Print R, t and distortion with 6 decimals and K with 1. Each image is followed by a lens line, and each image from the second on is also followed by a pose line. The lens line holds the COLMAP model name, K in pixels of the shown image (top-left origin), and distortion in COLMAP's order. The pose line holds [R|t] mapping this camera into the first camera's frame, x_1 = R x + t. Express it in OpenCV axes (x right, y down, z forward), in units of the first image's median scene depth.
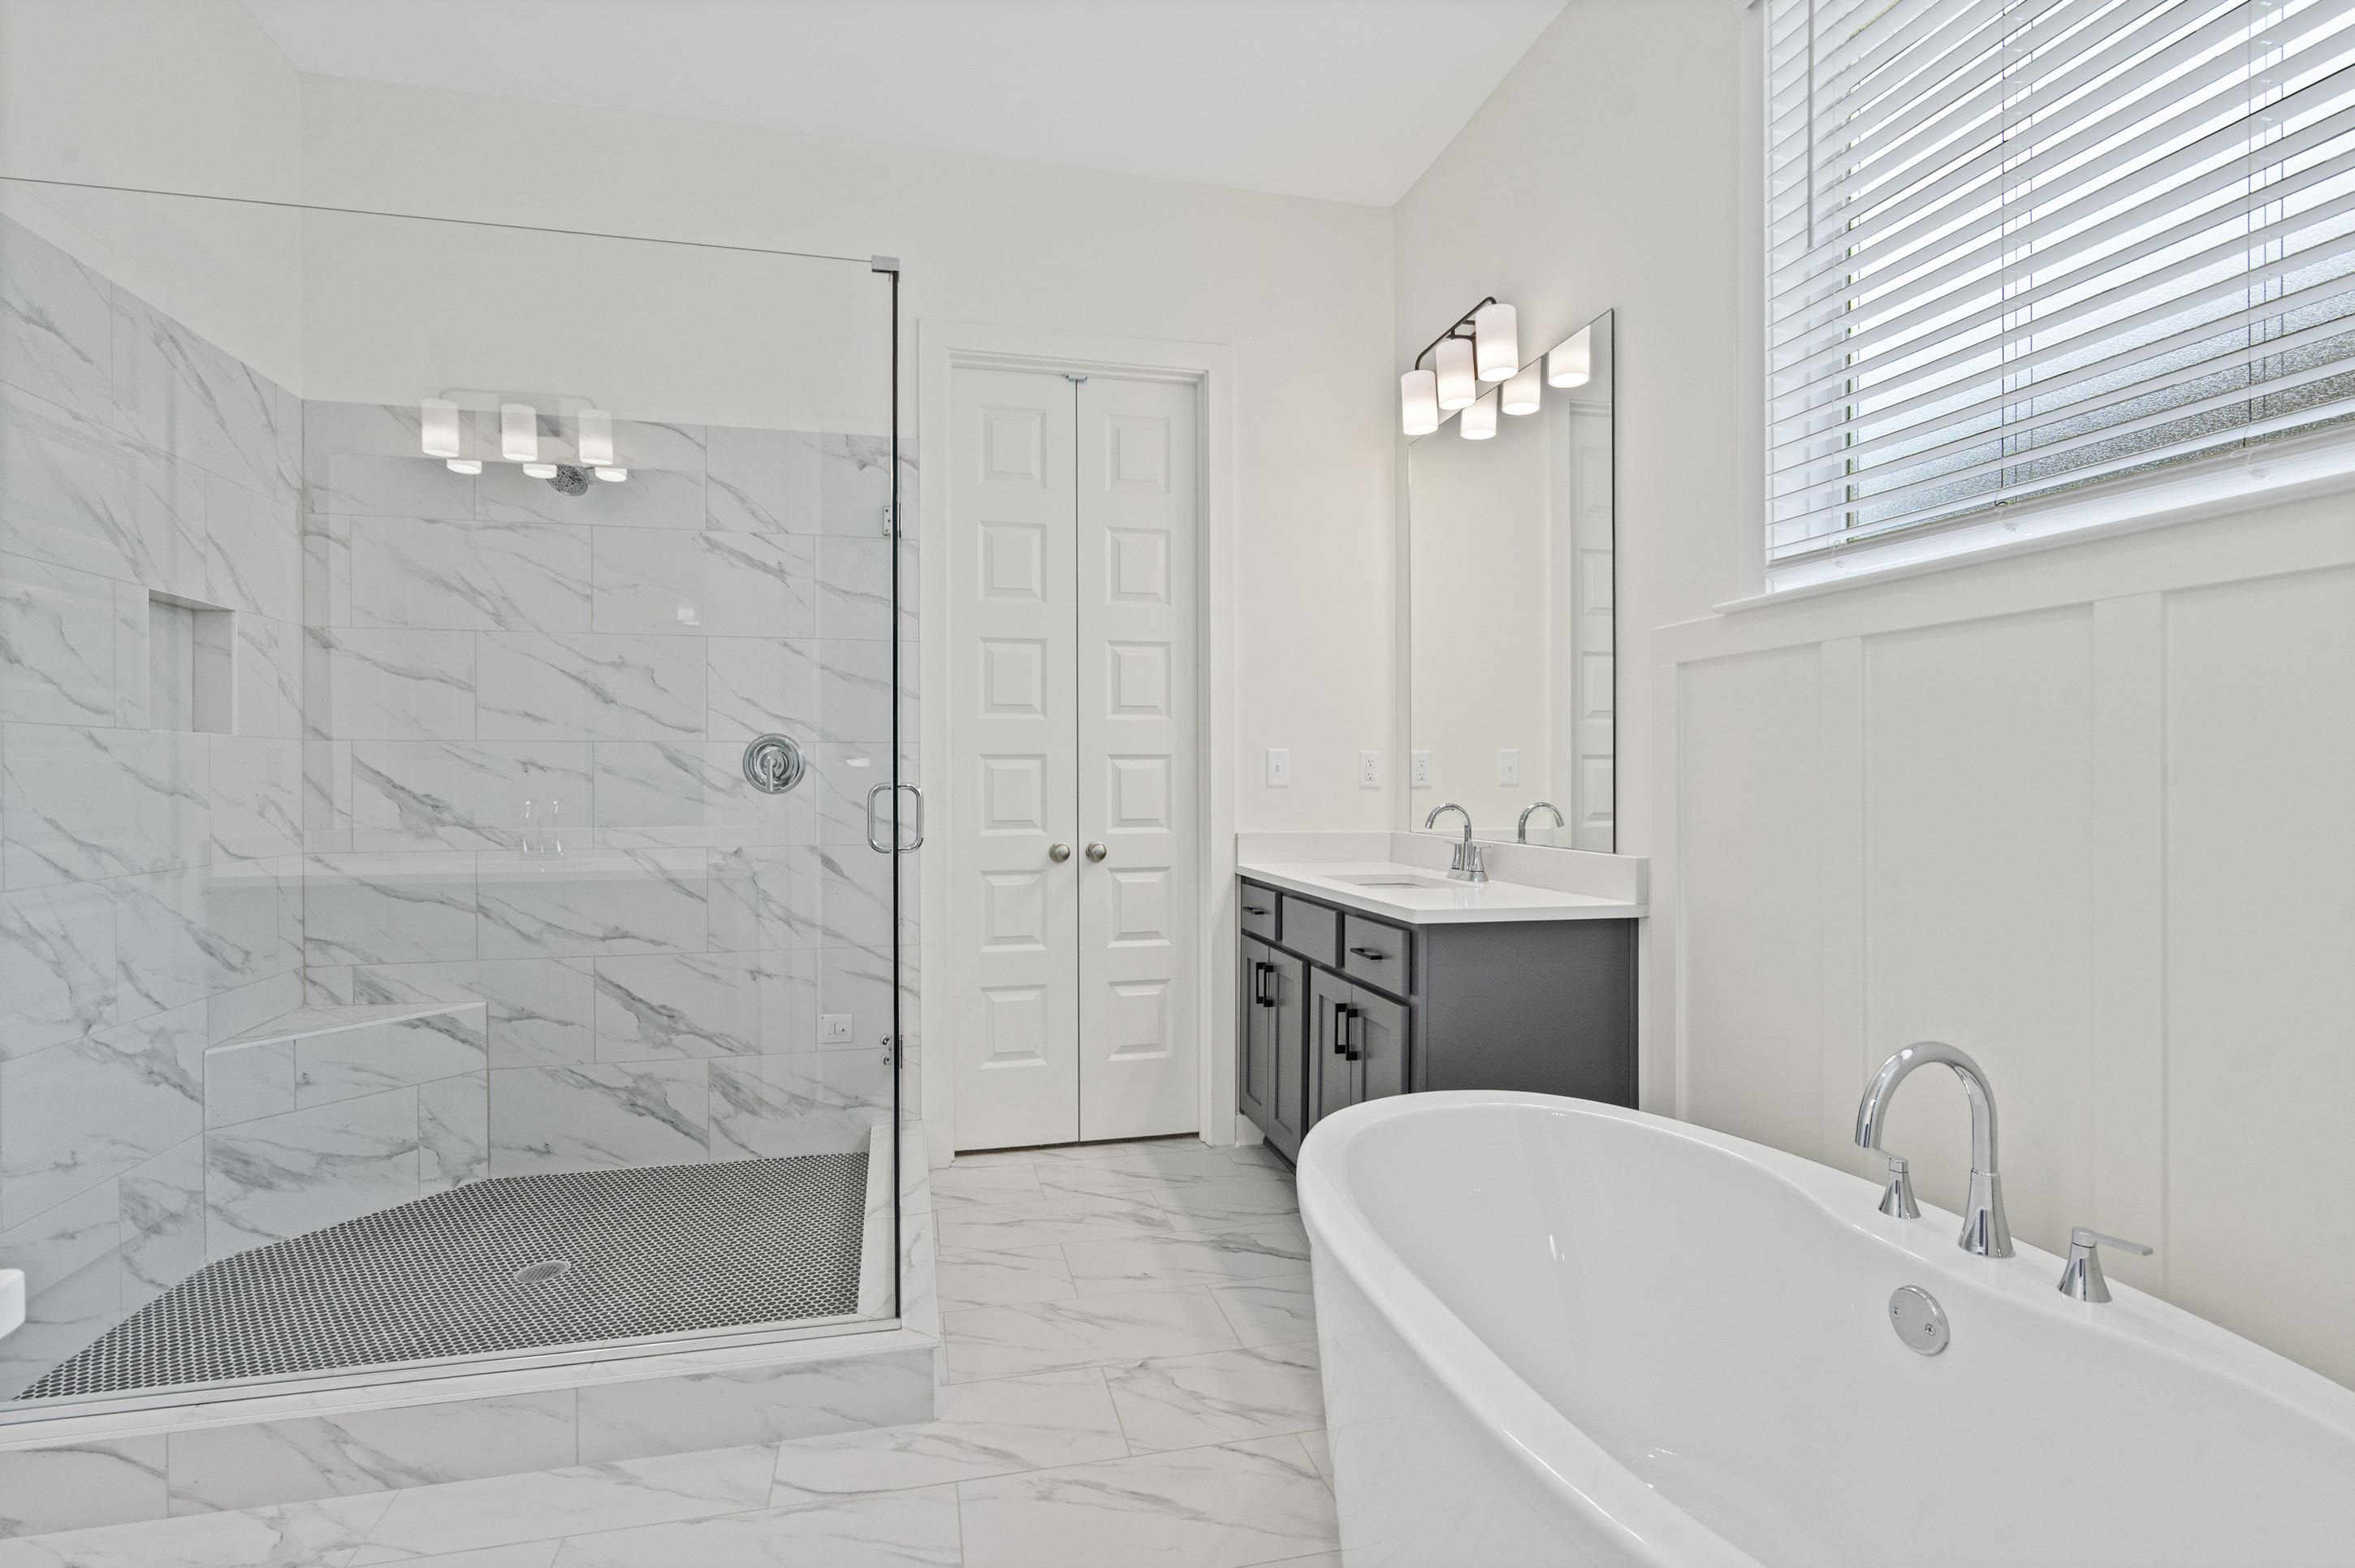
lens RADIAL K [[1092.8, 0, 1166.0], [0, 1092.8, 788.2], [0, 0, 1]] dist [-0.008185, 0.003302]
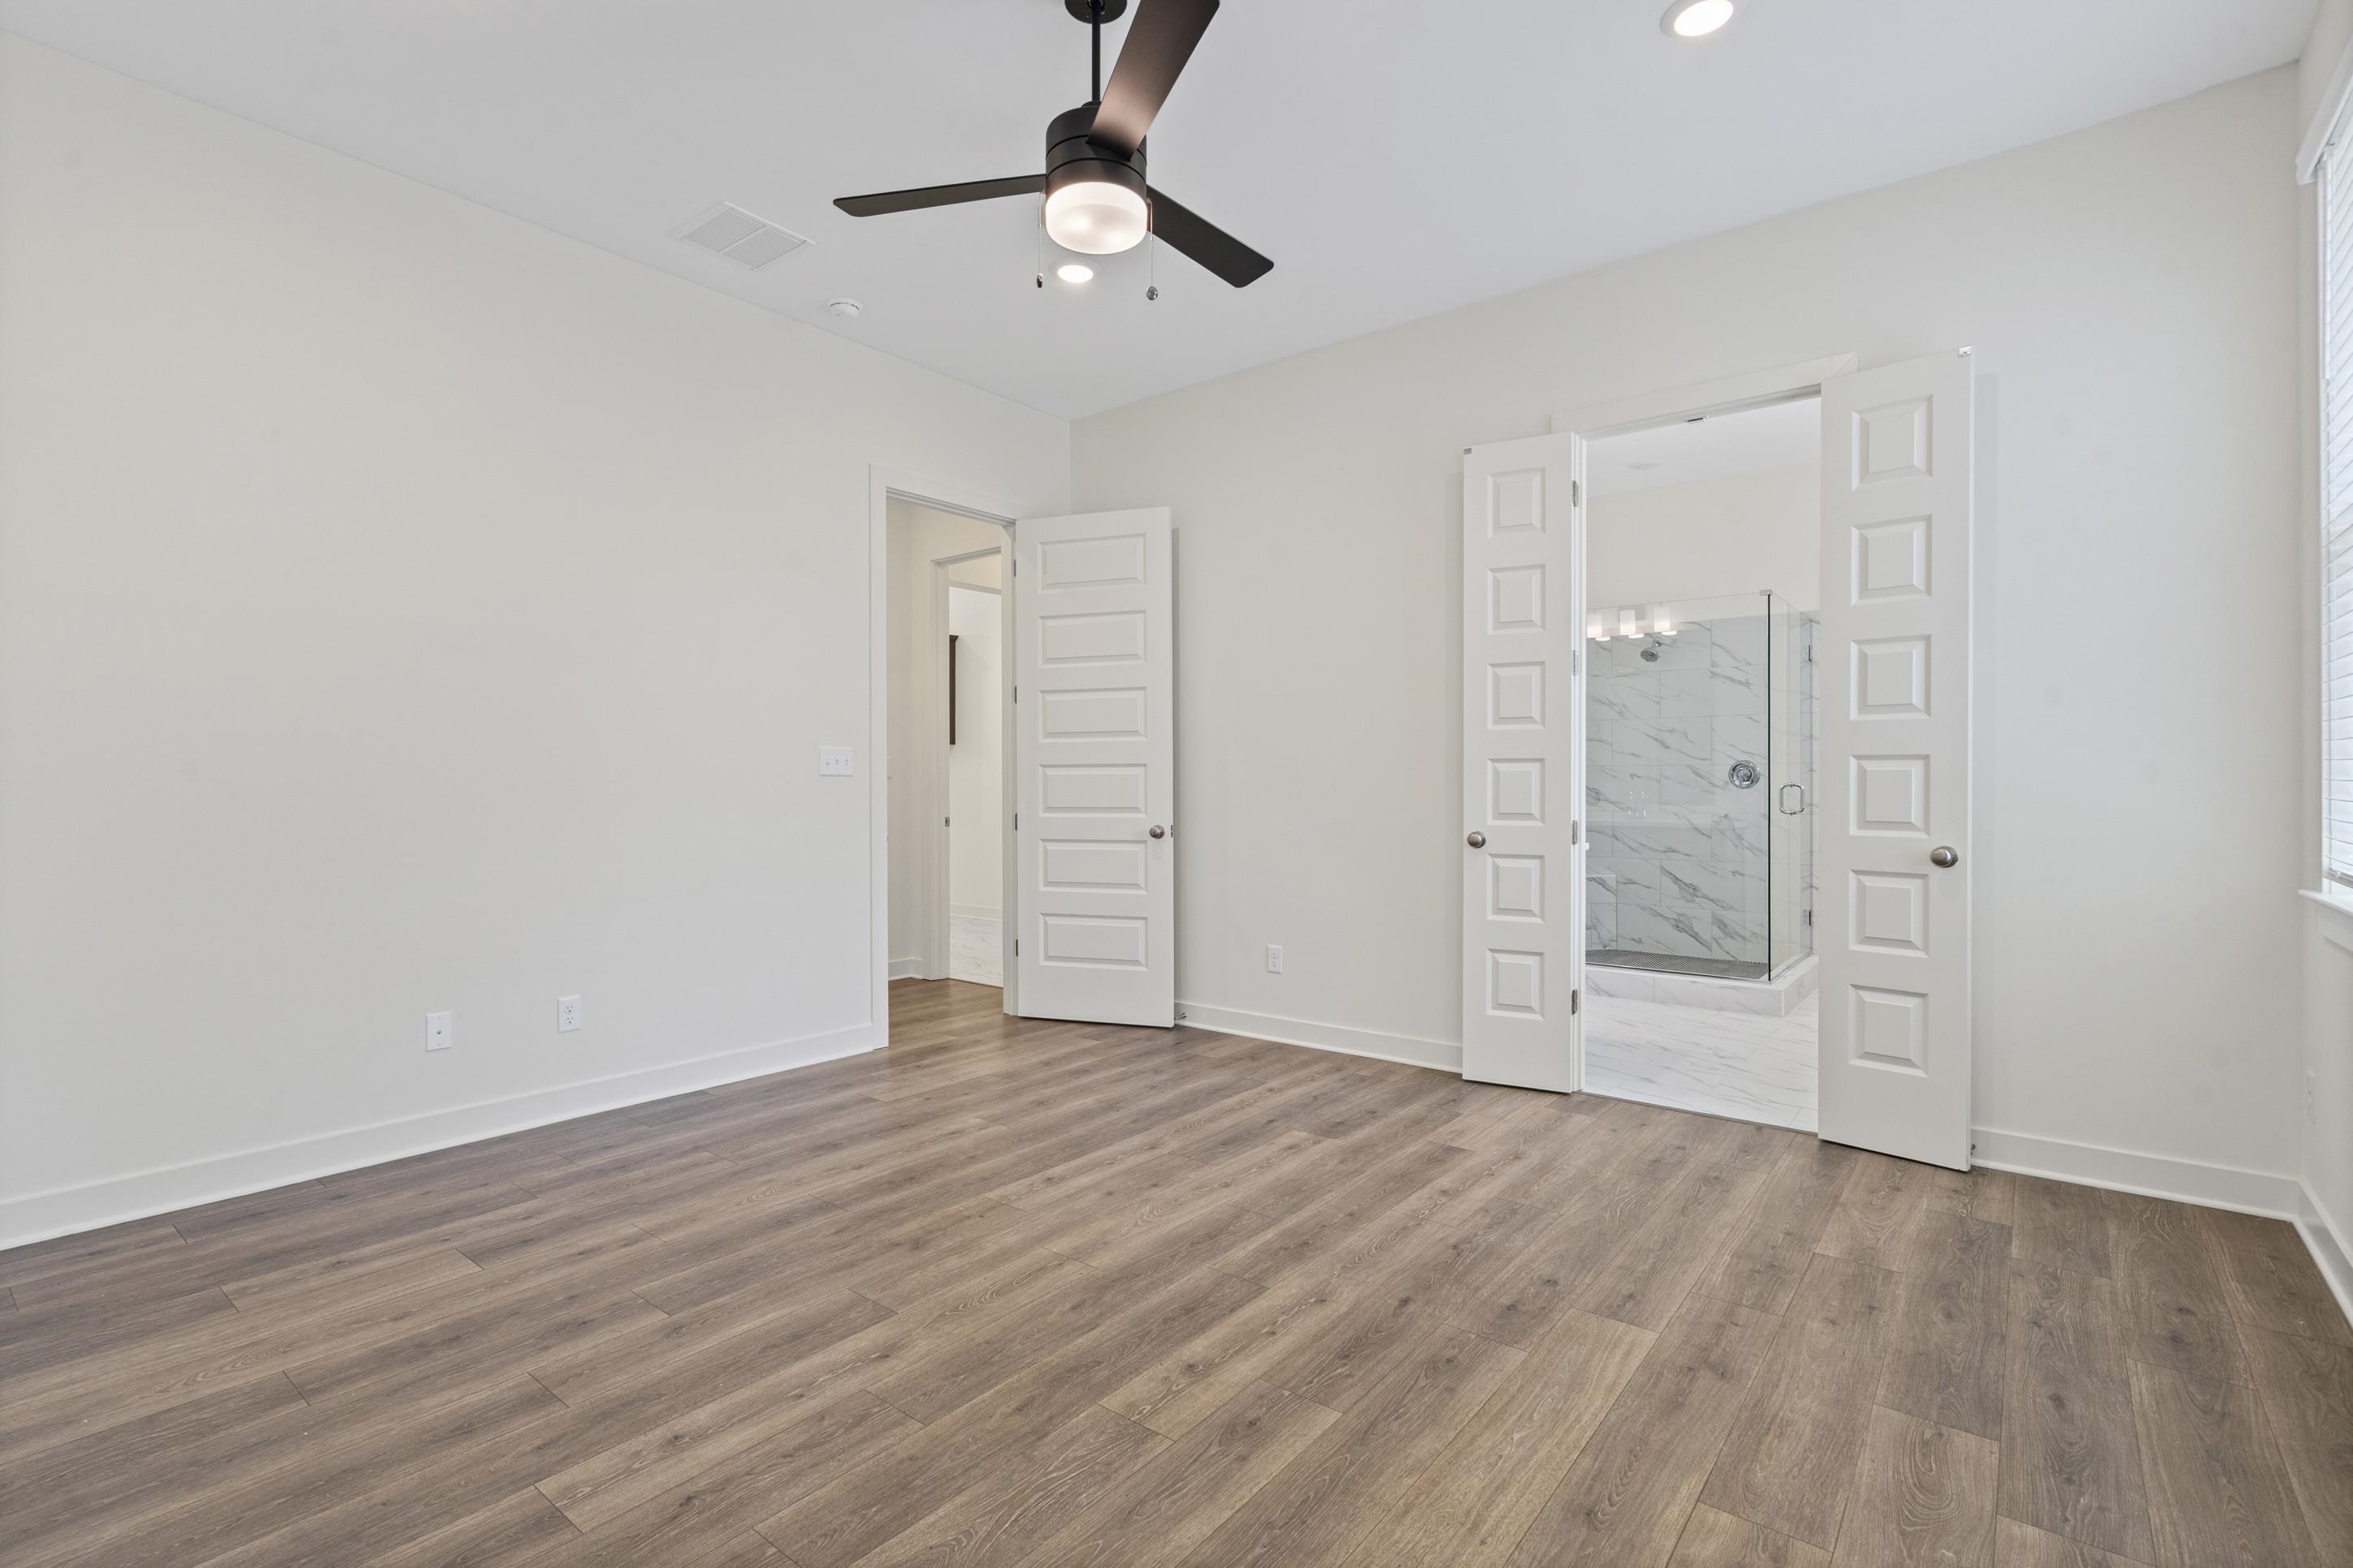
lens RADIAL K [[1091.8, 0, 1159.3], [0, 1091.8, 779.5], [0, 0, 1]] dist [-0.008185, 0.003302]
pose [[0.744218, 0.003964, -0.667925, 0.213262], [-0.008318, 0.999960, -0.003334, 0.002827], [0.667885, 0.008037, 0.744221, -1.365591]]
